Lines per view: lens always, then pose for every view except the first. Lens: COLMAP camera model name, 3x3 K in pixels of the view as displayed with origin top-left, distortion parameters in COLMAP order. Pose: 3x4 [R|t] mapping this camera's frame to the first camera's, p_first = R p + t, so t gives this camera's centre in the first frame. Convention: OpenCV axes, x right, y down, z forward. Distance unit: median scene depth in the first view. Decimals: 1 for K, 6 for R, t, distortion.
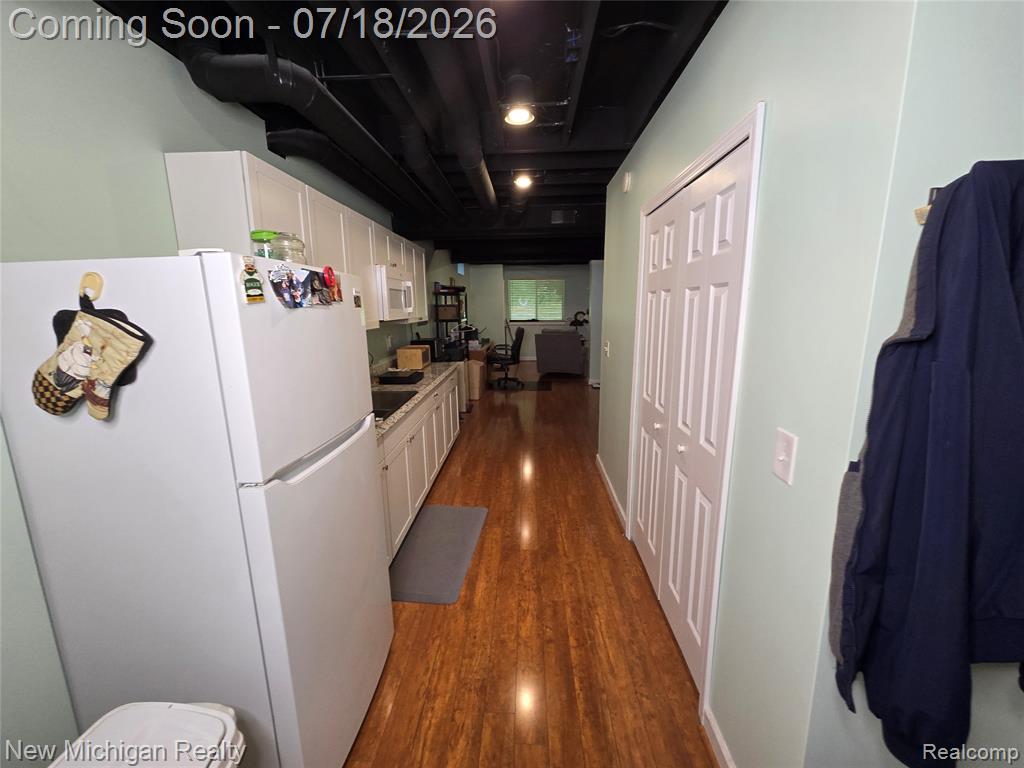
lens RADIAL K [[419.0, 0, 508.9], [0, 419.0, 382.8], [0, 0, 1]] dist [0.001927, -0.000545]
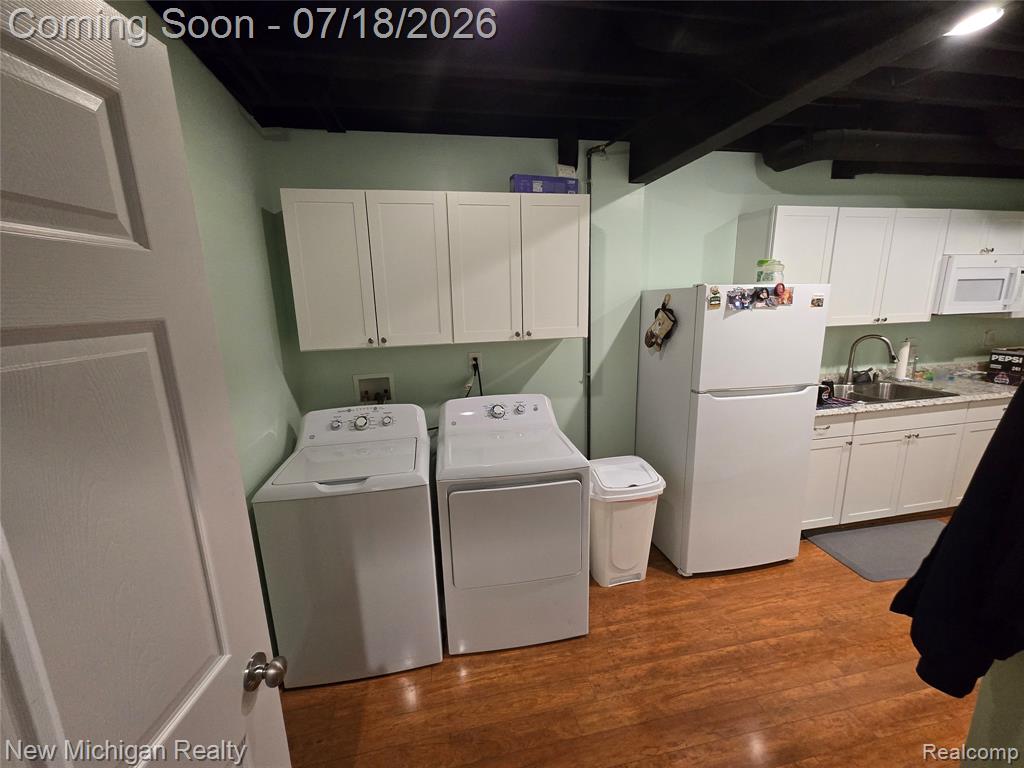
lens RADIAL K [[419.0, 0, 507.9], [0, 419.0, 382.6], [0, 0, 1]] dist [0.001927, -0.000545]
pose [[0.241389, 0.206839, -0.948129, 0.195968], [-0.156691, 0.972509, 0.172264, -0.003964], [0.957695, 0.106980, 0.267162, -0.083098]]
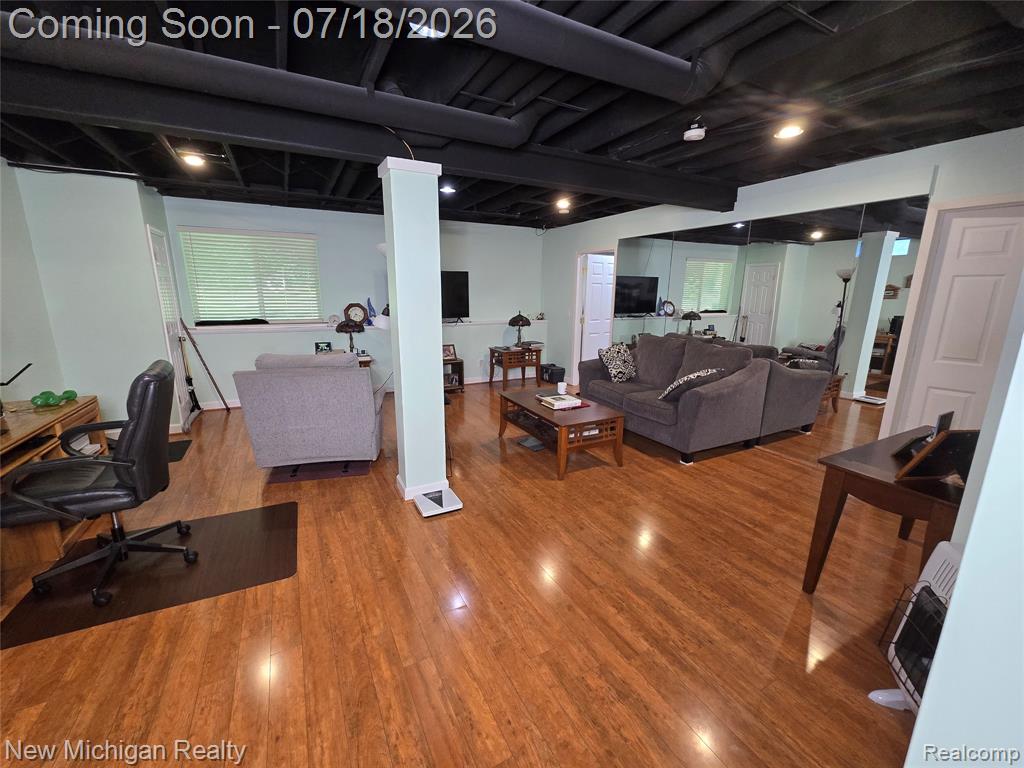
lens RADIAL K [[419.0, 0, 509.9], [0, 419.0, 386.2], [0, 0, 1]] dist [0.001927, -0.000545]
pose [[0.861550, -0.093656, 0.498960, 0.117367], [0.076461, 0.995563, 0.054844, -0.144282], [-0.501882, -0.009100, 0.864888, 0.794952]]
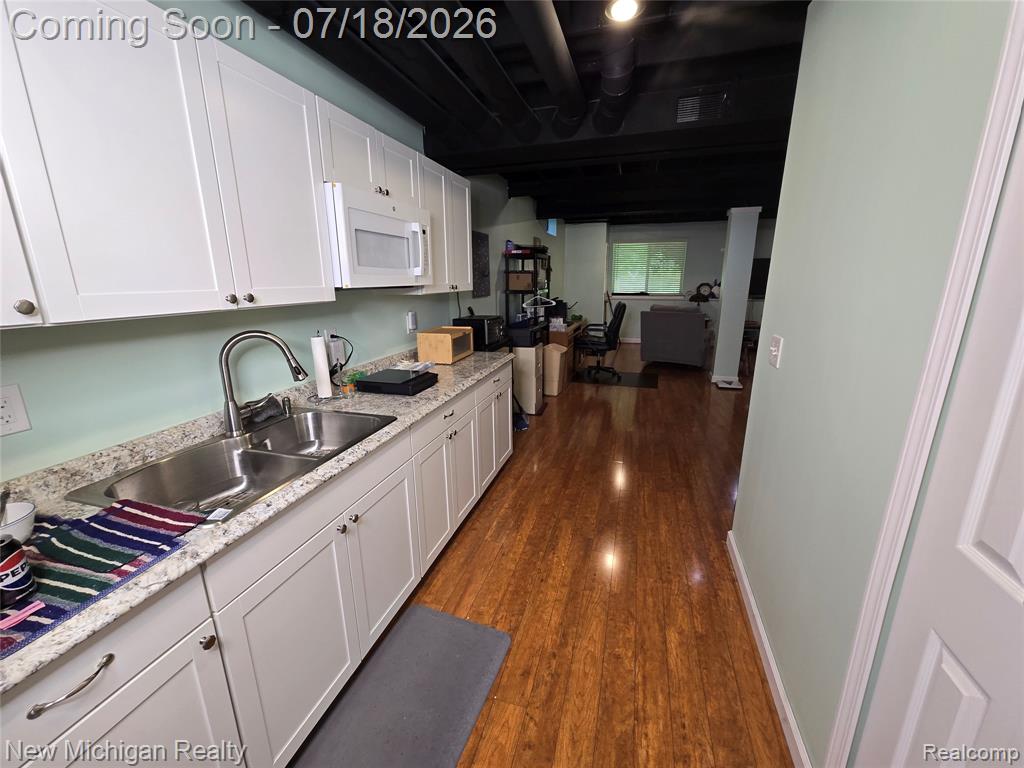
lens RADIAL K [[419.0, 0, 507.6], [0, 419.0, 382.6], [0, 0, 1]] dist [0.001927, -0.000545]
pose [[0.967702, 0.067694, -0.242838, 0.027902], [-0.052219, 0.996206, 0.069614, -0.035730], [0.246629, -0.054685, 0.967566, 0.248572]]
